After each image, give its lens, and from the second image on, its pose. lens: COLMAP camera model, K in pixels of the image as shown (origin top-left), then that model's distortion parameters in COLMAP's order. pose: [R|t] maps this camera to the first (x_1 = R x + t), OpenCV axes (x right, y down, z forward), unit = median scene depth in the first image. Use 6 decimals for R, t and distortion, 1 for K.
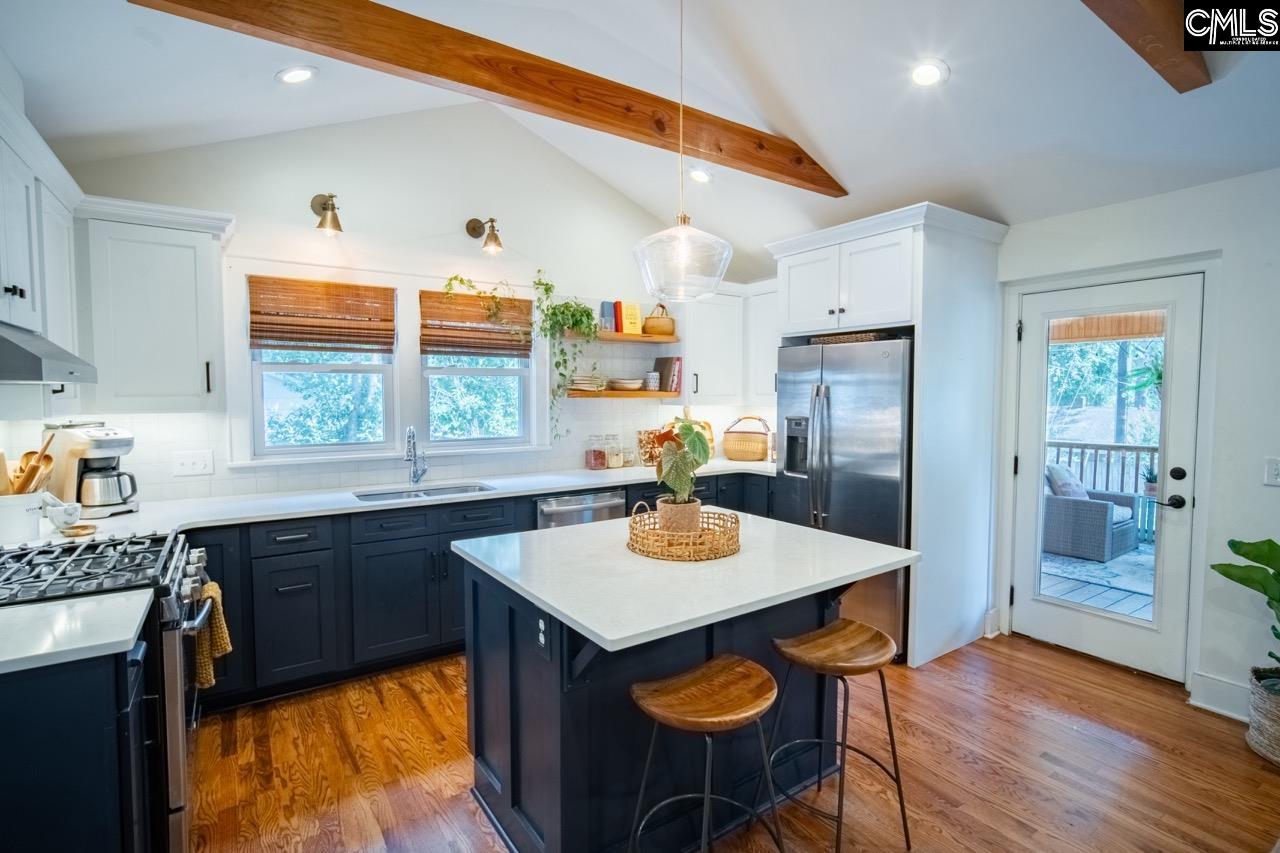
lens RADIAL K [[600.7, 0, 640.0], [0, 600.7, 426.5], [0, 0, 1]] dist [-0.002398, 0.000886]
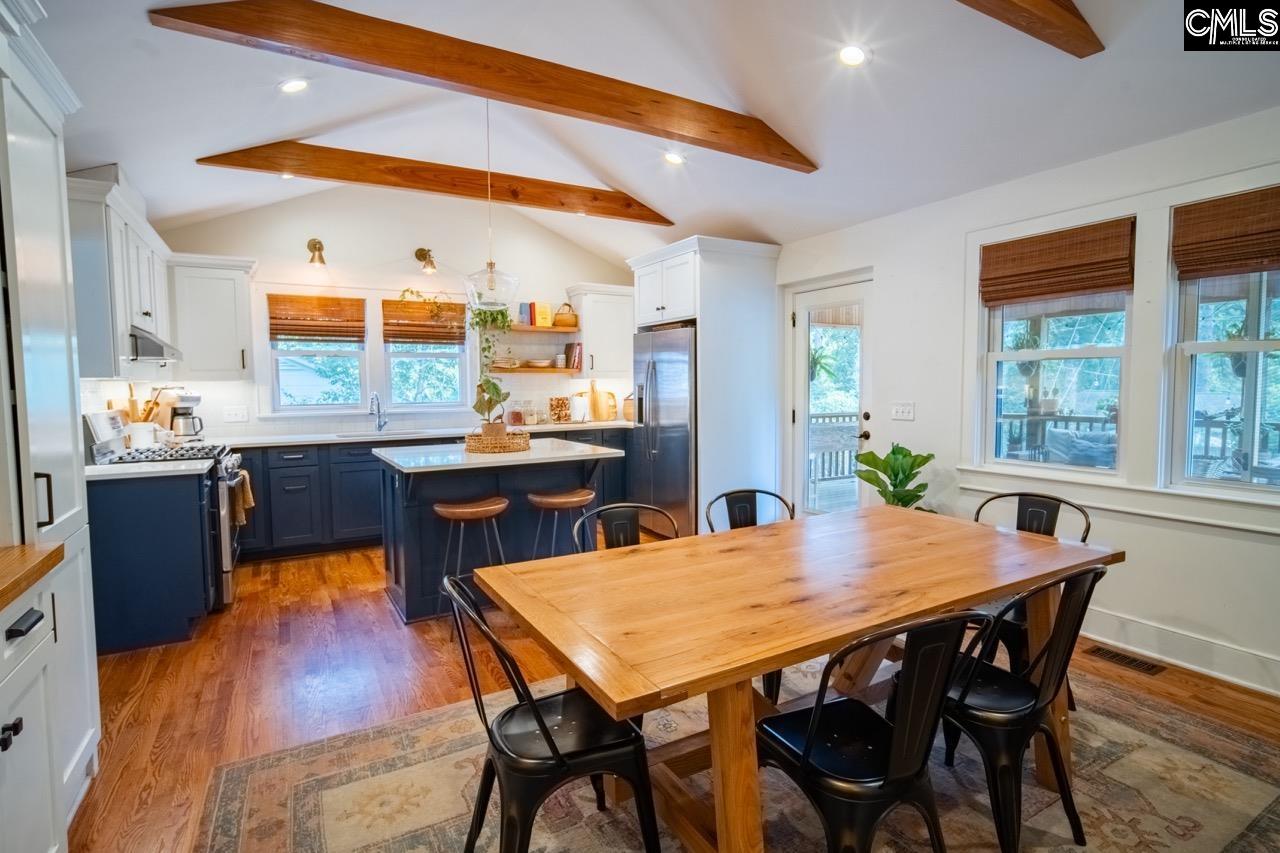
lens RADIAL K [[632.9, 0, 640.0], [0, 632.9, 426.5], [0, 0, 1]] dist [-0.000707, -0.000197]
pose [[0.996454, -0.004783, -0.084007, 0.413217], [0.005723, 0.999924, 0.010948, 0.073297], [0.083948, -0.011390, 0.996405, -0.518409]]
